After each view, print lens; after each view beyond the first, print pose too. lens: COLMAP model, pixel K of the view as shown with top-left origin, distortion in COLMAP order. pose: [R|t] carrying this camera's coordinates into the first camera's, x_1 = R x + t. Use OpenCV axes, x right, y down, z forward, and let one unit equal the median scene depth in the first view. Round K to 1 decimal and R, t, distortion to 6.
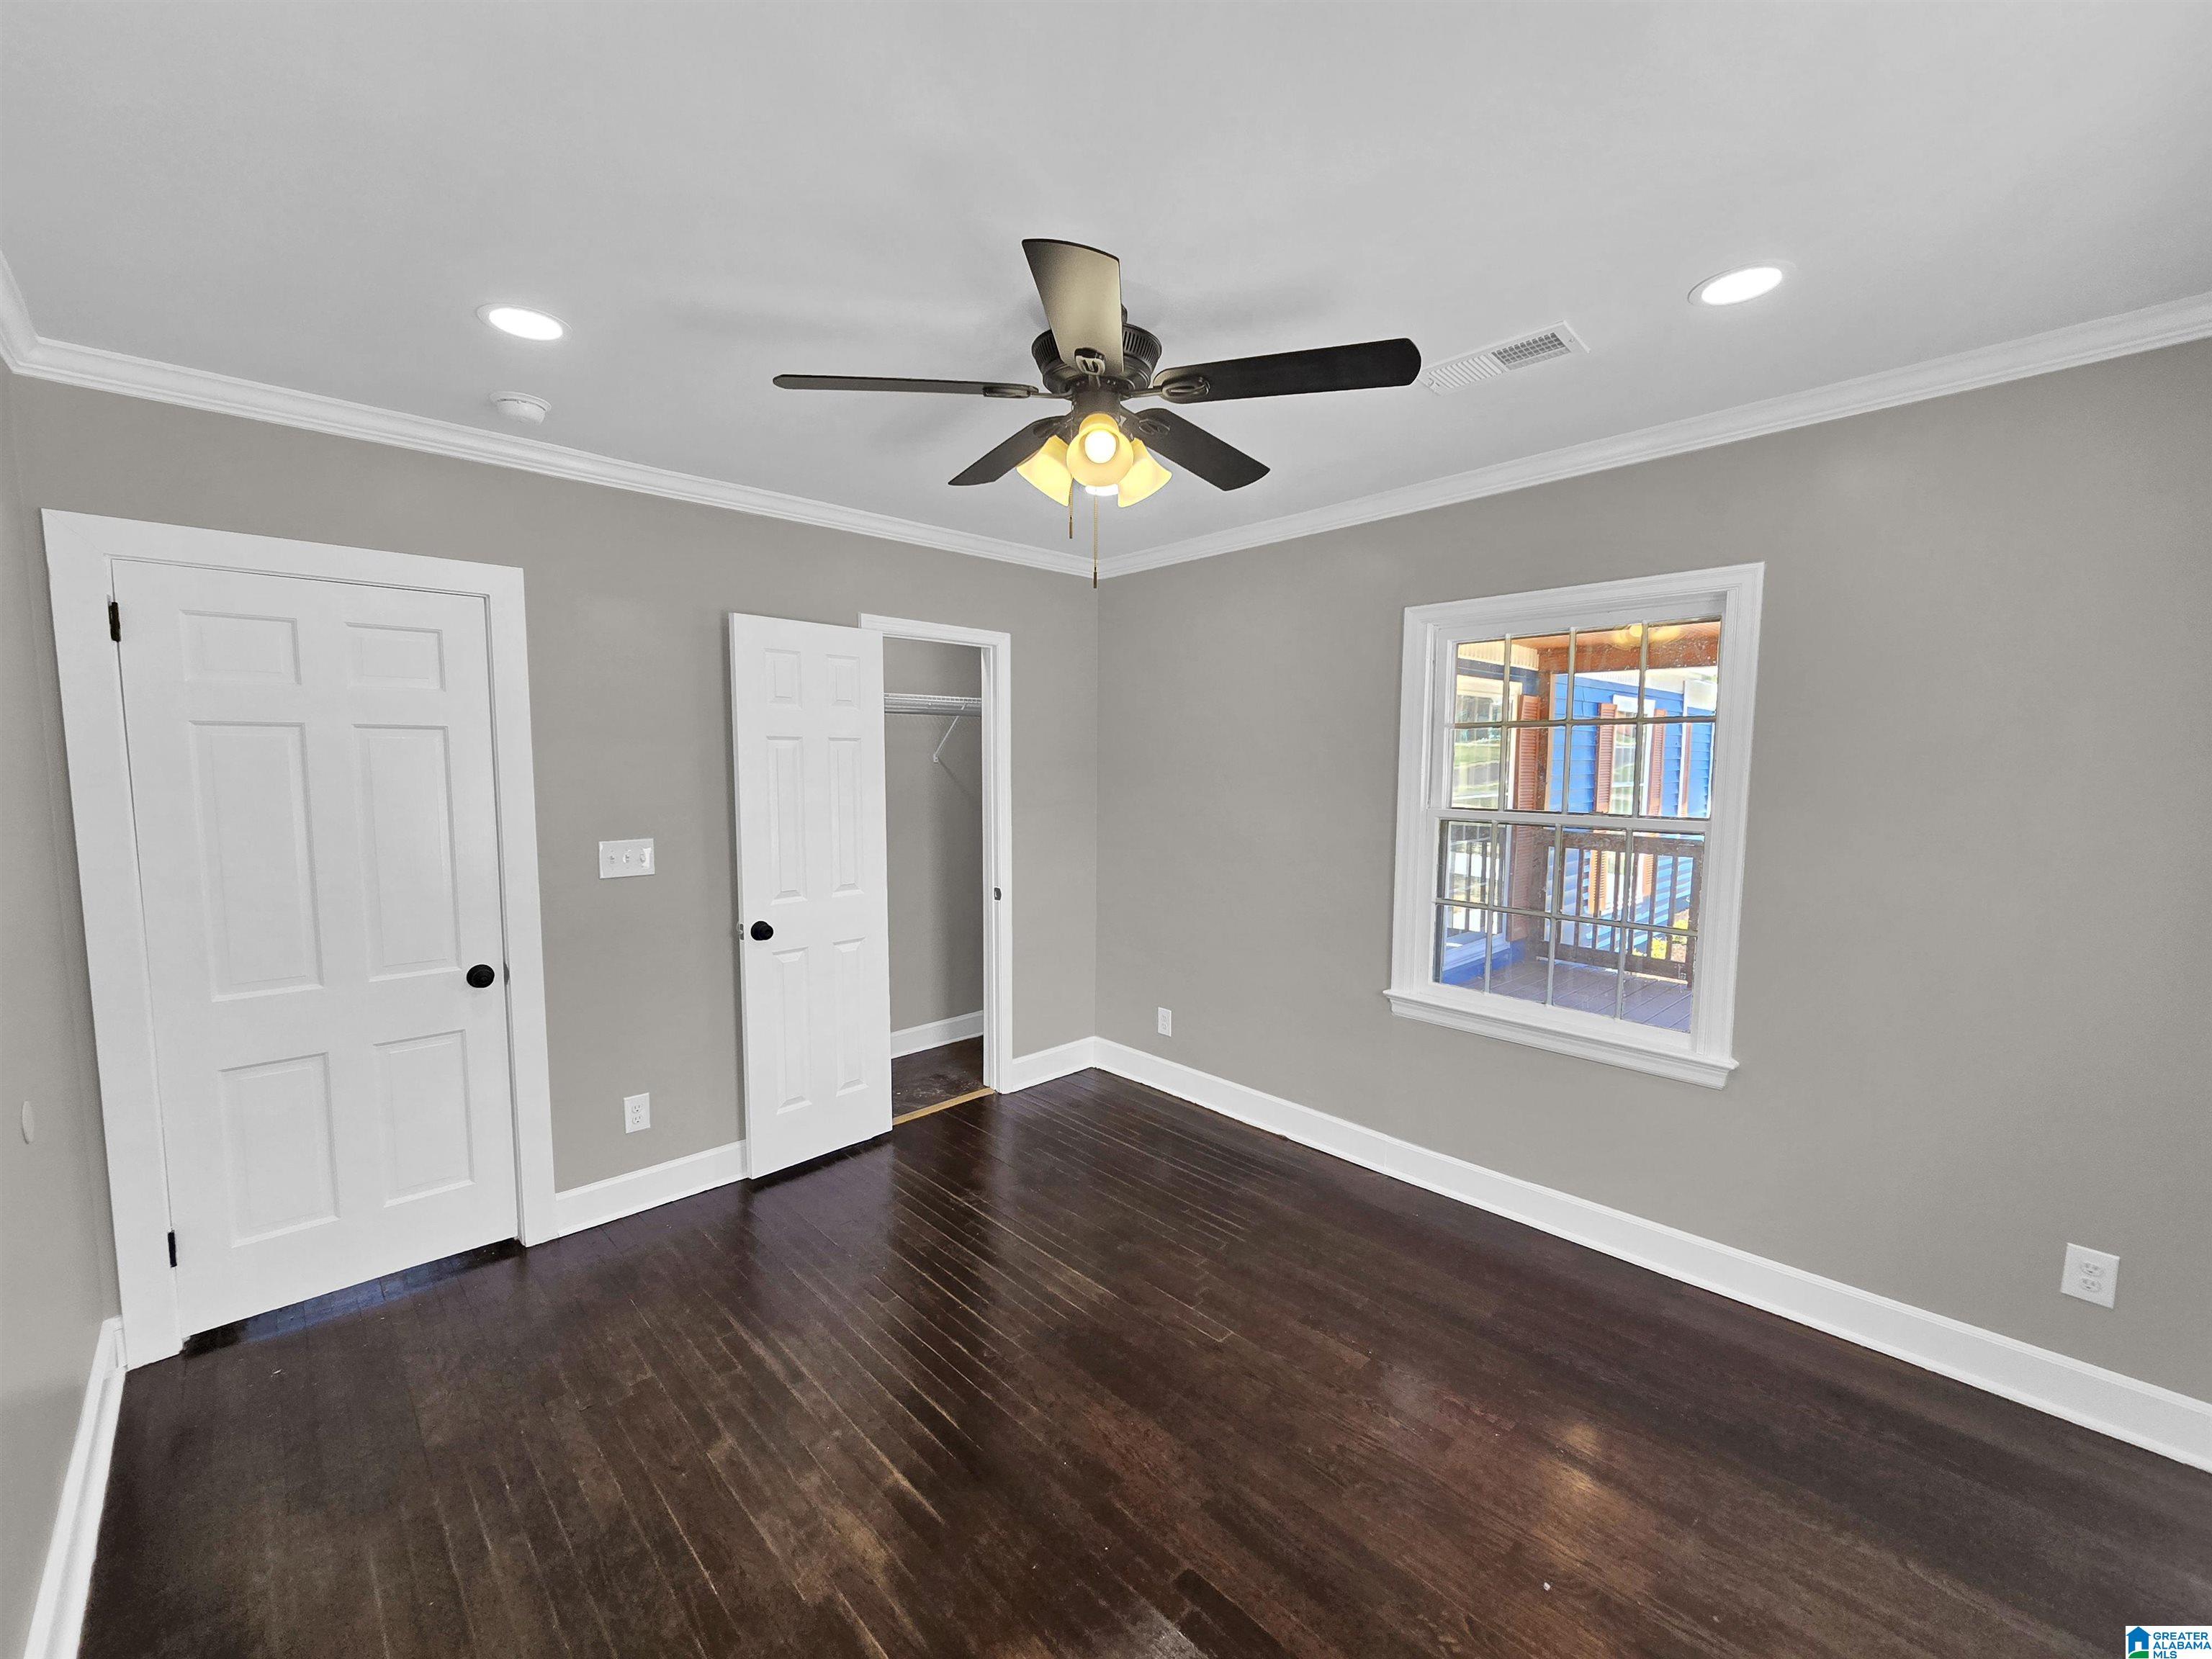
lens RADIAL K [[904.9, 0, 1102.0], [0, 904.9, 838.5], [0, 0, 1]] dist [-0.000881, -0.004064]
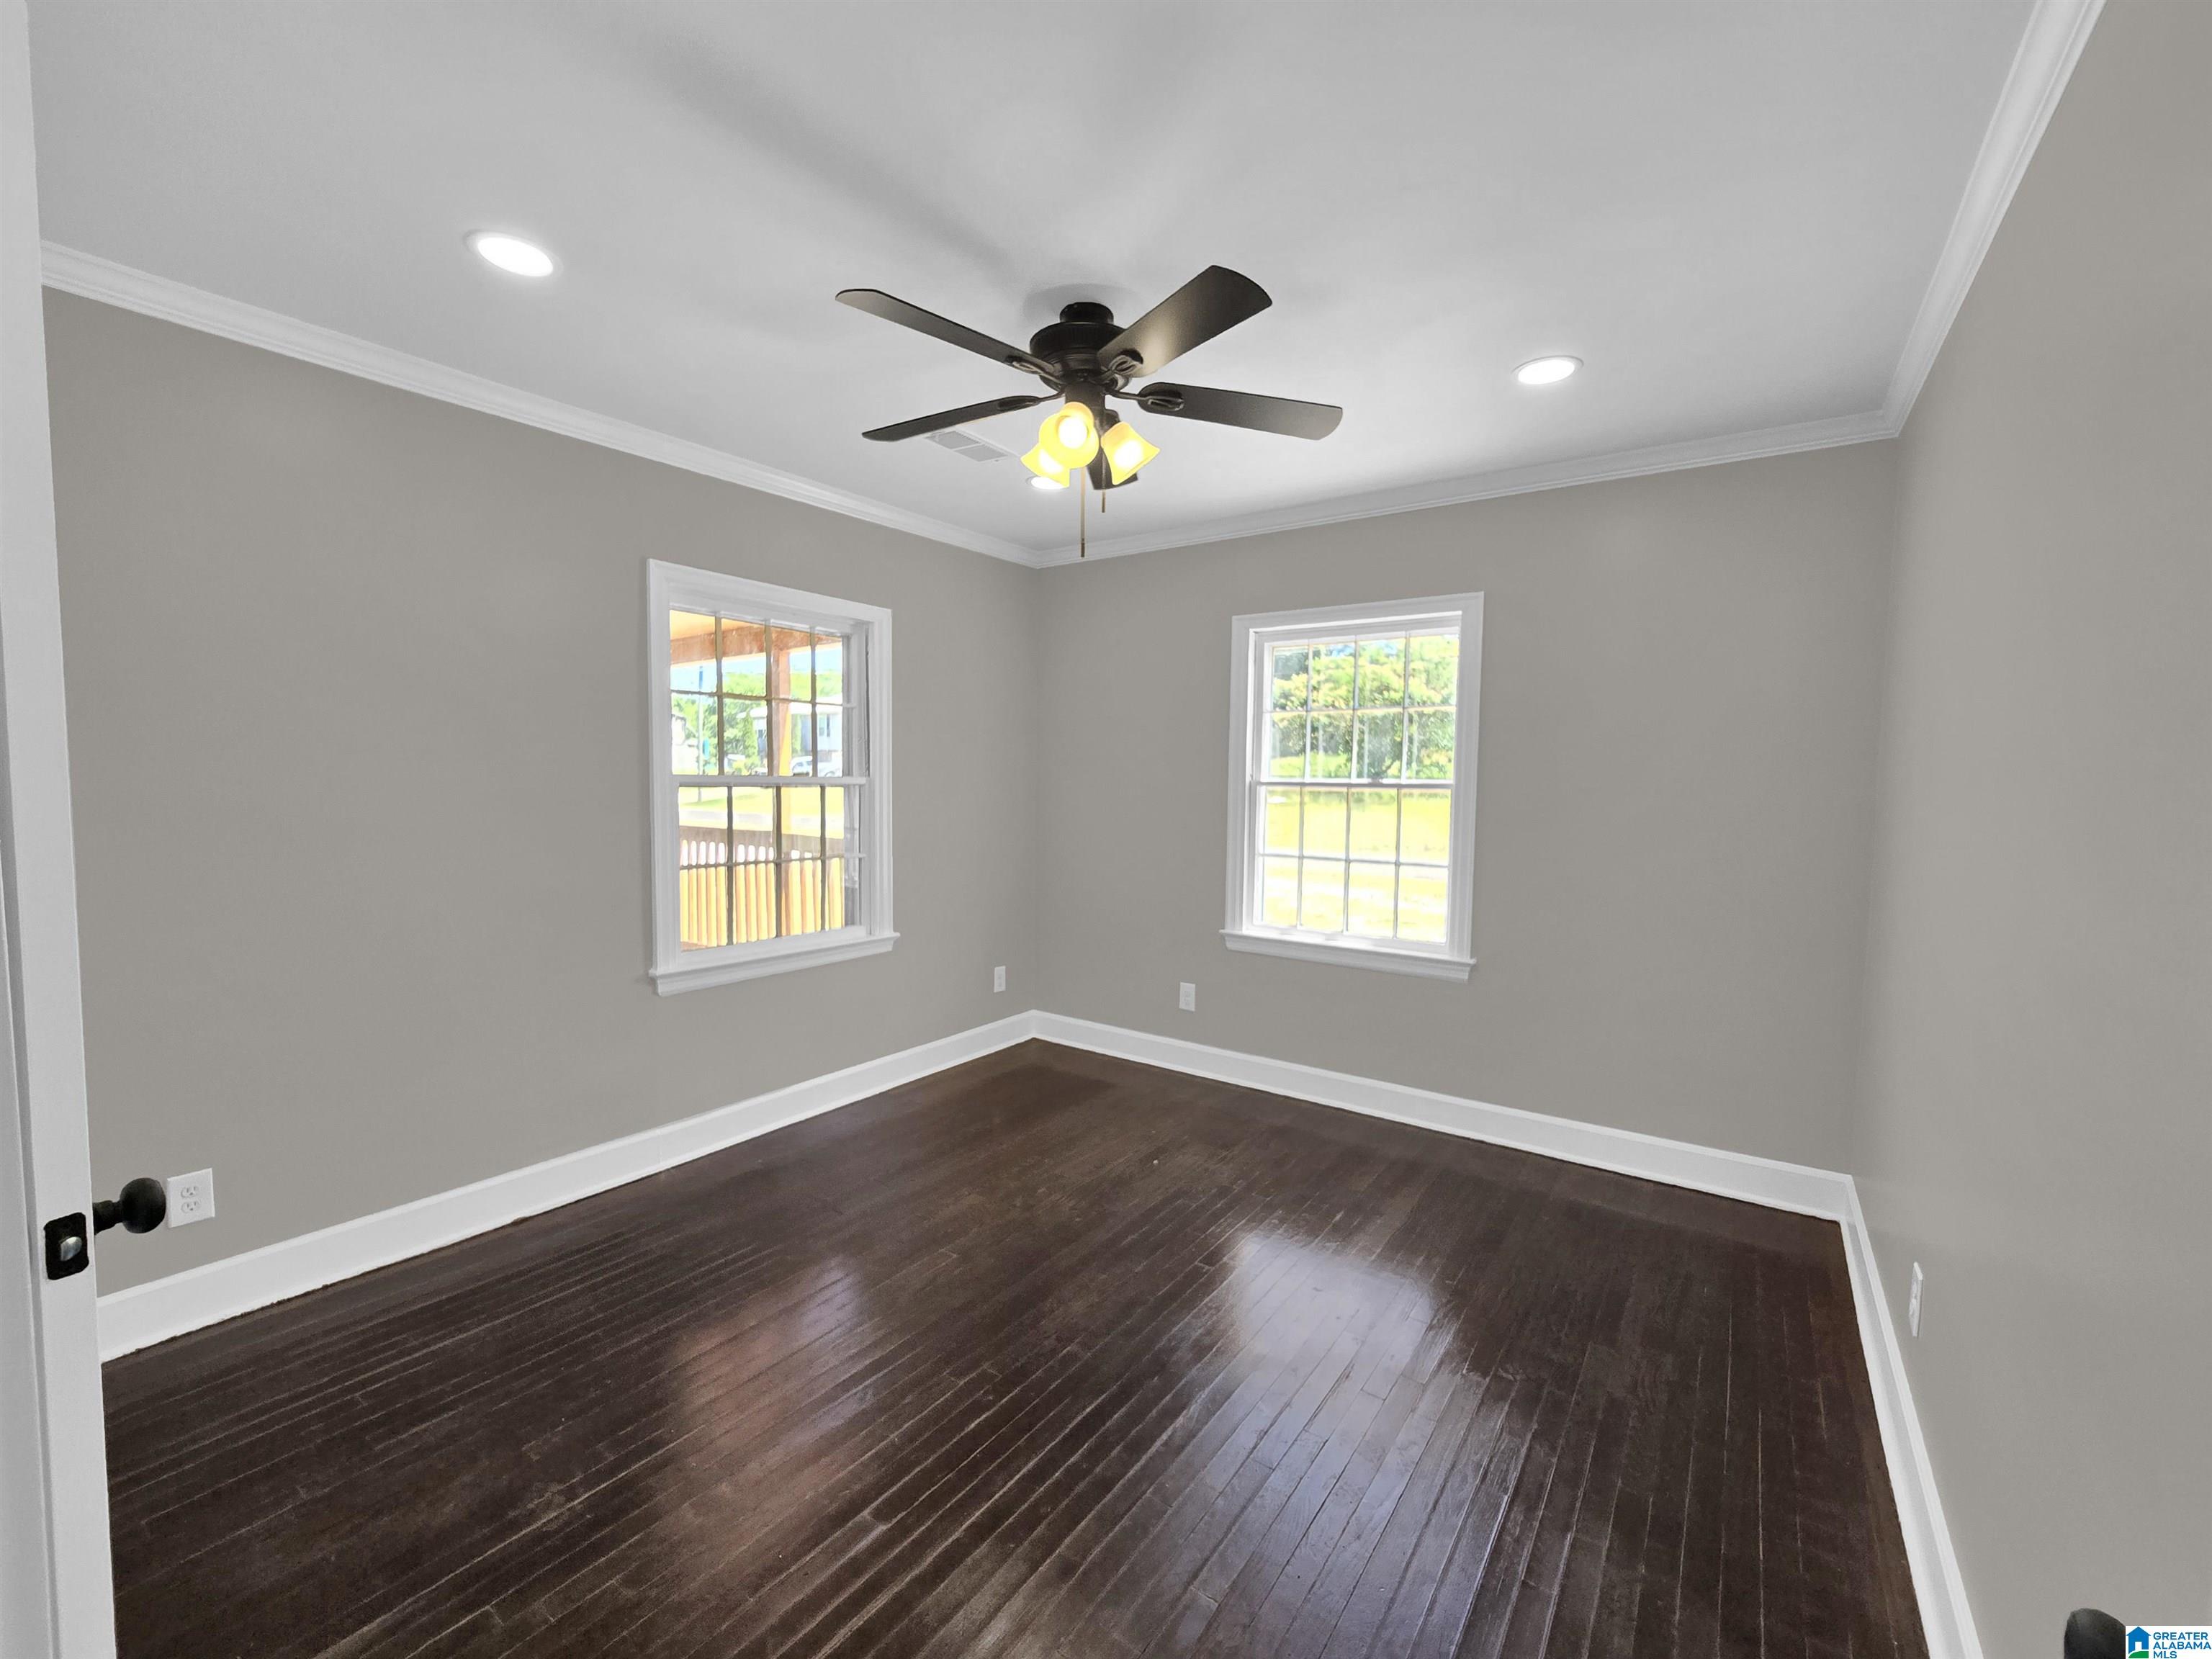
lens RADIAL K [[904.9, 0, 1102.0], [0, 904.9, 838.5], [0, 0, 1]] dist [-0.000881, -0.004064]
pose [[-0.191123, -0.064315, 0.979457, -0.869796], [0.078113, 0.993690, 0.080492, -0.006239], [-0.978453, 0.091892, -0.184893, 0.929960]]
